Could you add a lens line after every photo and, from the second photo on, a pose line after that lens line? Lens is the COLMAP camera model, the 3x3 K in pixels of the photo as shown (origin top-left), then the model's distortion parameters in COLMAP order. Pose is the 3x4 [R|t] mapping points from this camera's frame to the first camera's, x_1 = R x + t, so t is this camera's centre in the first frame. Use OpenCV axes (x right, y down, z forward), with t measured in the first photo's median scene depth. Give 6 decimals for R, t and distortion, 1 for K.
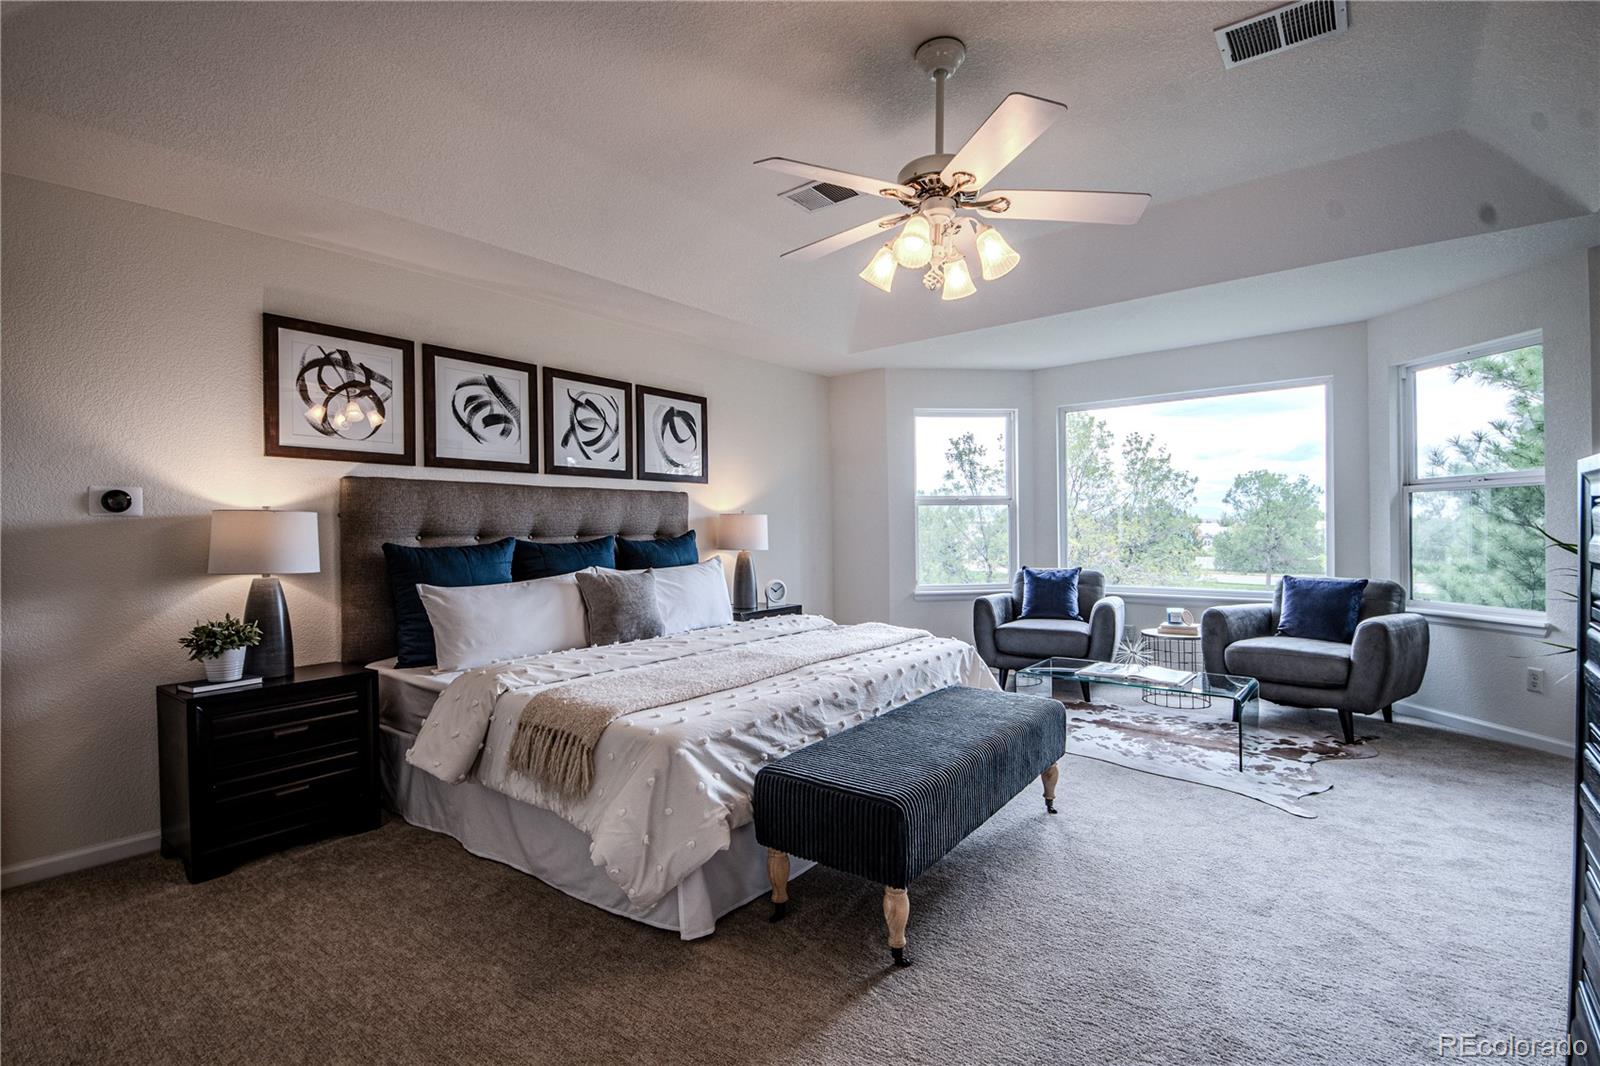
lens RADIAL K [[715.6, 0, 800.5], [0, 715.6, 533.9], [0, 0, 1]] dist [0.001967, -0.000199]
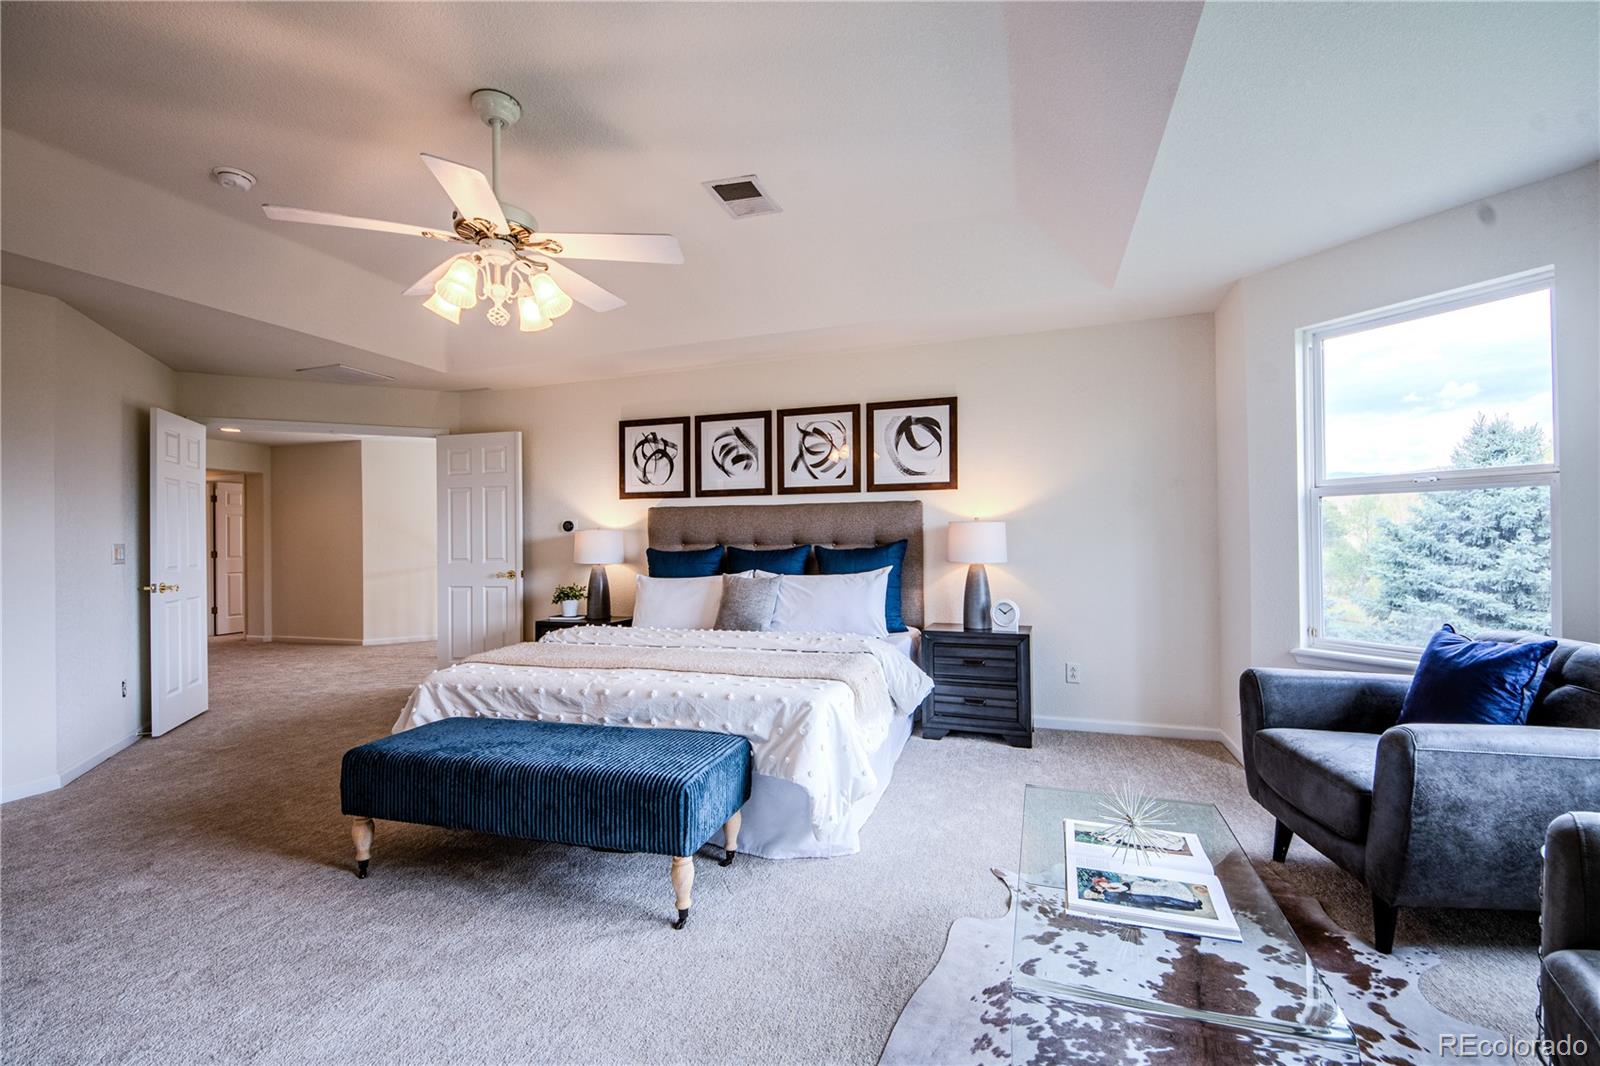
lens RADIAL K [[664.0, 0, 802.6], [0, 664.0, 532.3], [0, 0, 1]] dist [0.001775, -0.000205]
pose [[0.360095, 0.000152, -0.932915, 0.777215], [0.004335, 0.999989, 0.001837, -0.020523], [0.932905, -0.004706, 0.360091, 0.640725]]
